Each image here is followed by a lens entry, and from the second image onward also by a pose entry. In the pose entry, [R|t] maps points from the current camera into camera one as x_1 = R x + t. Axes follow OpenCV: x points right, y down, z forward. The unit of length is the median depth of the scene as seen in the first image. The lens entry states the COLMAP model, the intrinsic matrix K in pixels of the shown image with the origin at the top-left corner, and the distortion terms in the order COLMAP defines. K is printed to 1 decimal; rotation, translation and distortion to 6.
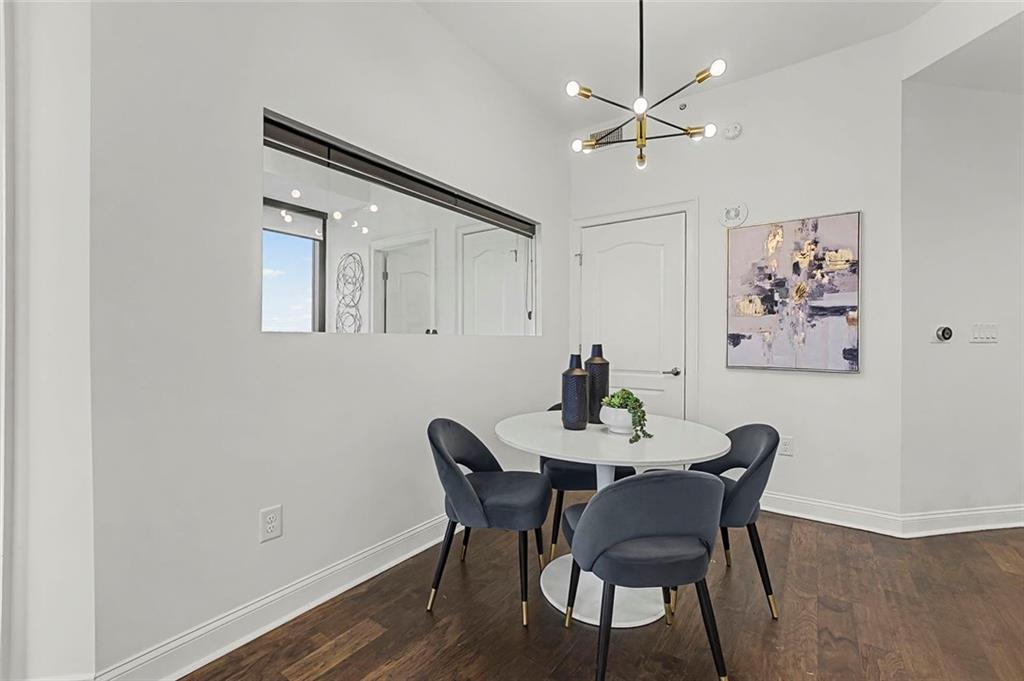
lens RADIAL K [[419.9, 0, 510.8], [0, 419.9, 332.1], [0, 0, 1]] dist [-0.001532, -0.000167]
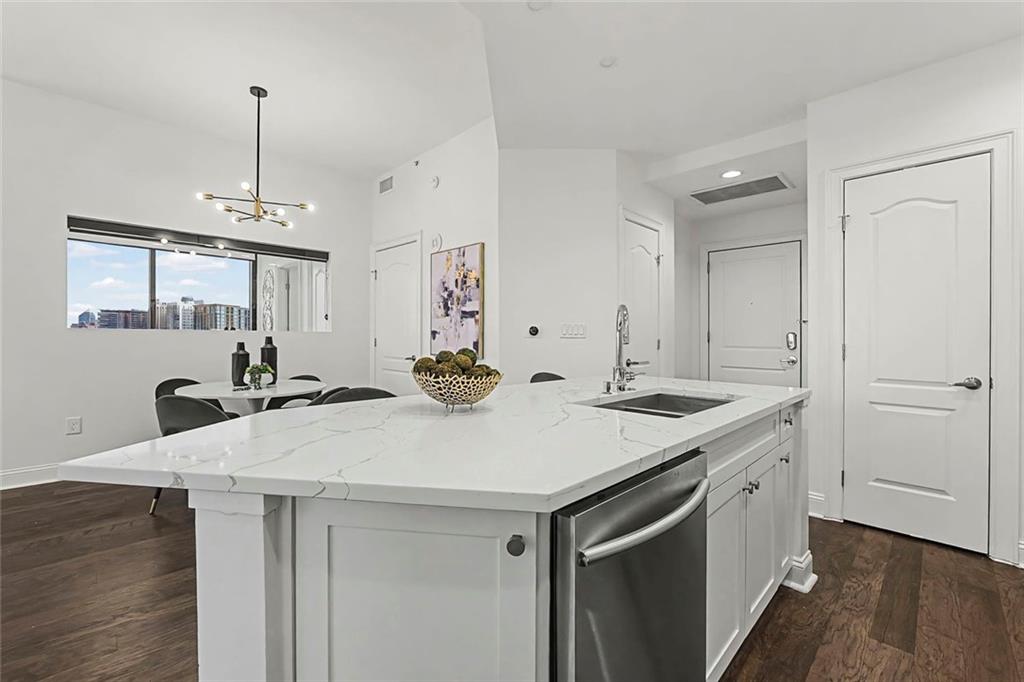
lens RADIAL K [[419.9, 0, 510.8], [0, 419.9, 332.6], [0, 0, 1]] dist [-0.001532, -0.000167]
pose [[0.981878, 0.005265, -0.189442, 1.128686], [-0.002830, 0.999910, 0.013122, -0.008012], [0.189494, -0.012348, 0.981804, -0.333545]]
